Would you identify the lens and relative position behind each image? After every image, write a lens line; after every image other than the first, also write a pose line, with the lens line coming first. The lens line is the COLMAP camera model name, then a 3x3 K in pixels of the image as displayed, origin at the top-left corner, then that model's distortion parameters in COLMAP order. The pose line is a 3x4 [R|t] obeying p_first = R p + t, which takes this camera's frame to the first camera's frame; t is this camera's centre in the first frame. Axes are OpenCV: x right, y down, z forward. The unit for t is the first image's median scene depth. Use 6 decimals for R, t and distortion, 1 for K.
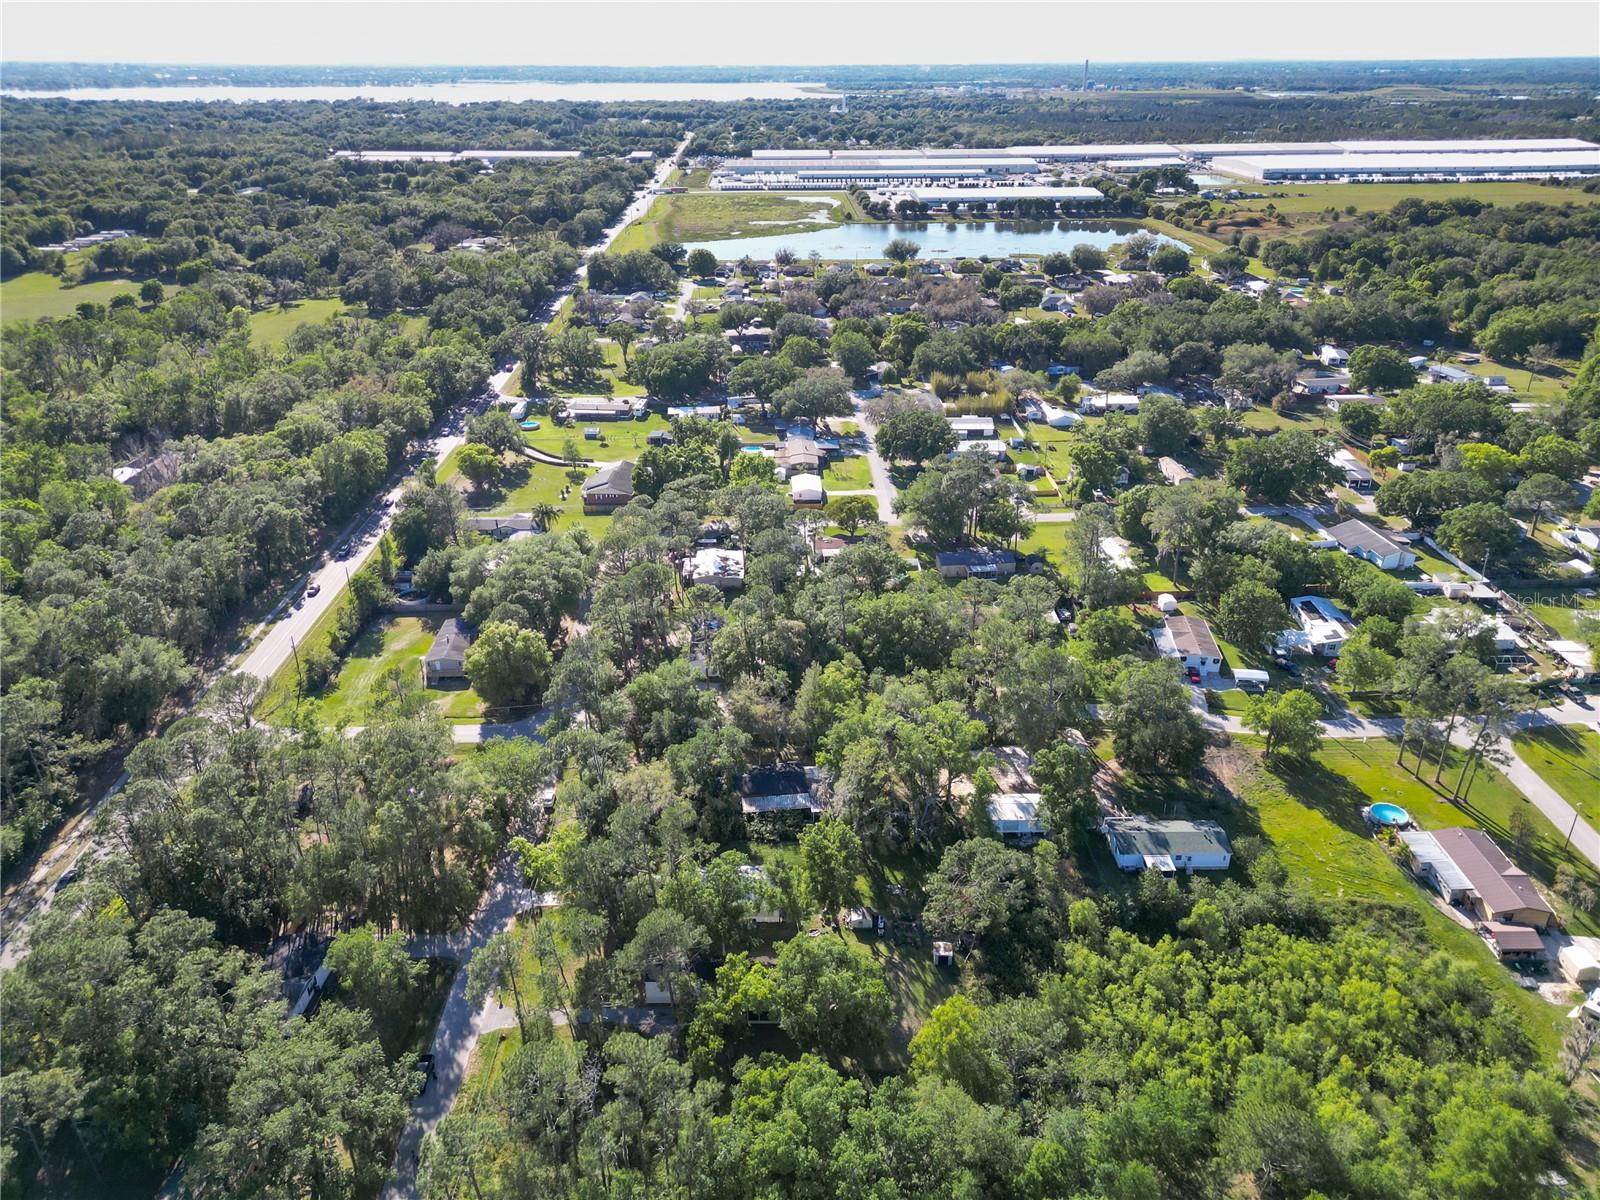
lens RADIAL K [[1111.4, 0, 792.5], [0, 1111.4, 597.0], [0, 0, 1]] dist [0.069161, -0.051228]
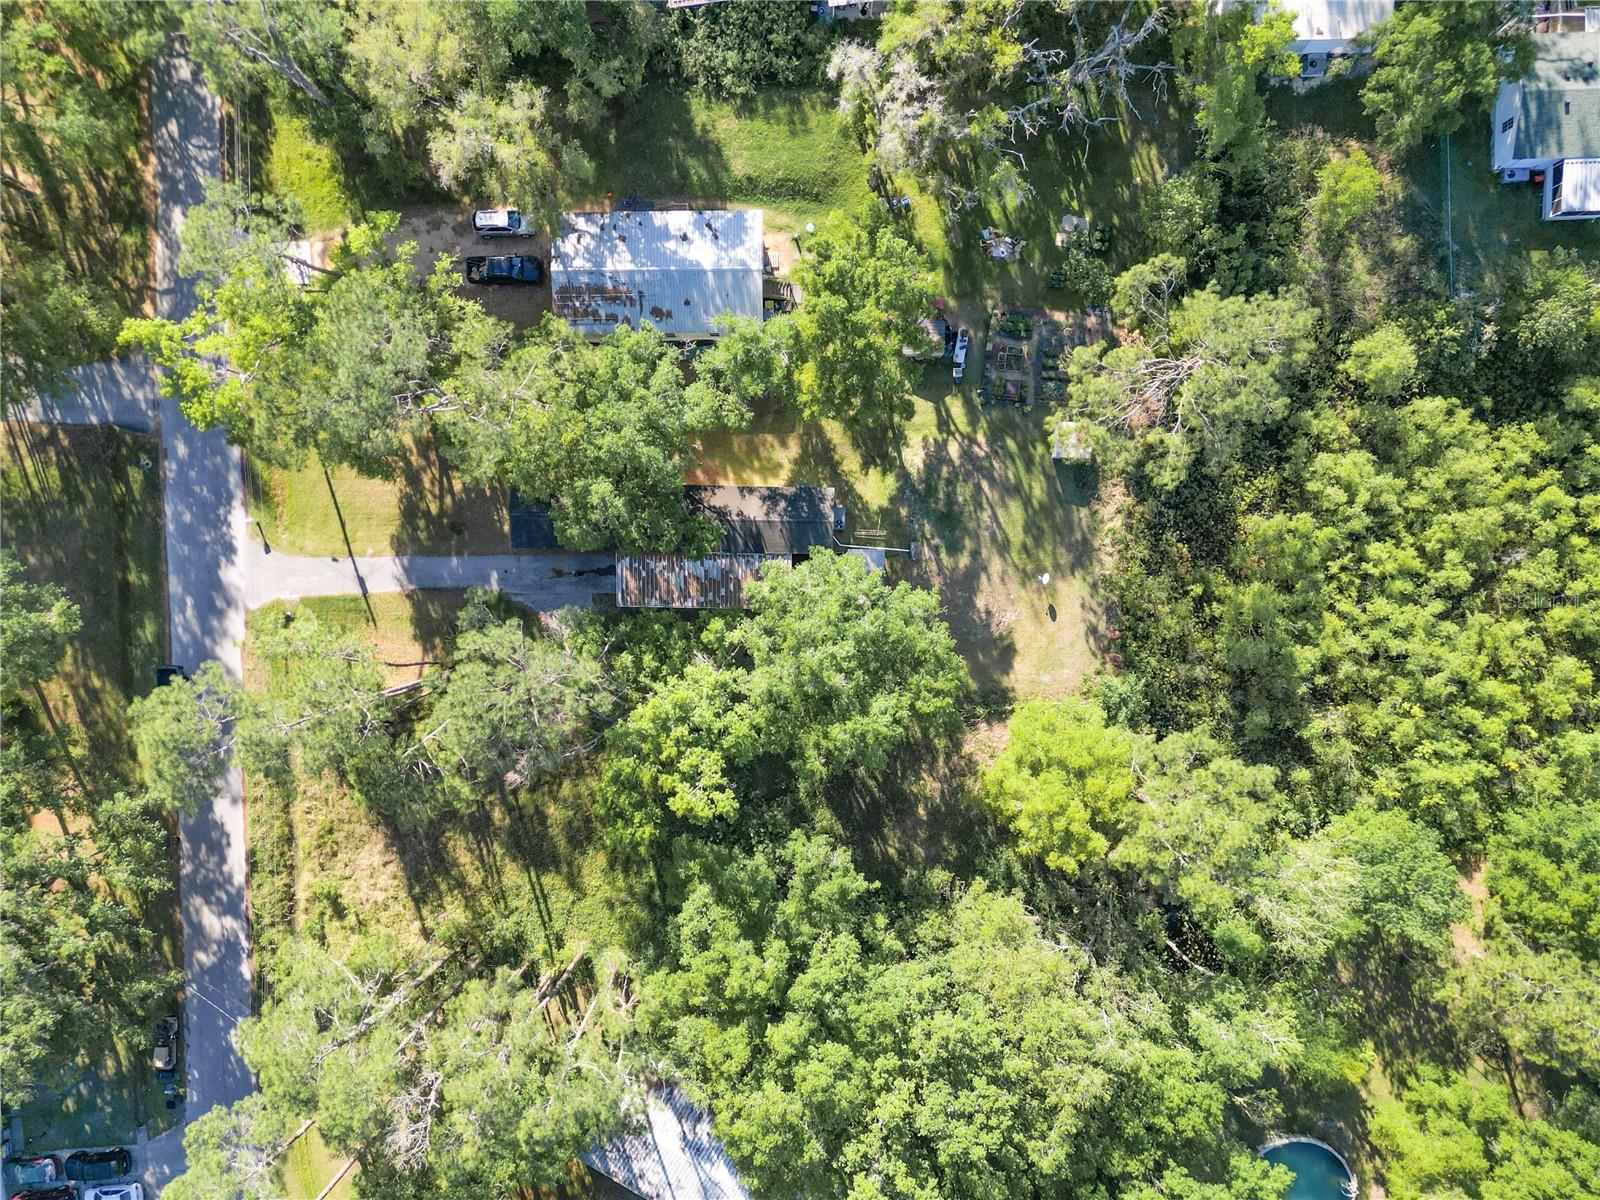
lens RADIAL K [[1111.4, 0, 792.5], [0, 1111.4, 597.0], [0, 0, 1]] dist [0.069161, -0.051228]
pose [[0.999869, 0.003159, -0.015851, 0.012358], [0.013307, 0.395735, 0.918268, -0.136100], [0.009173, -0.918359, 0.395642, 0.739827]]
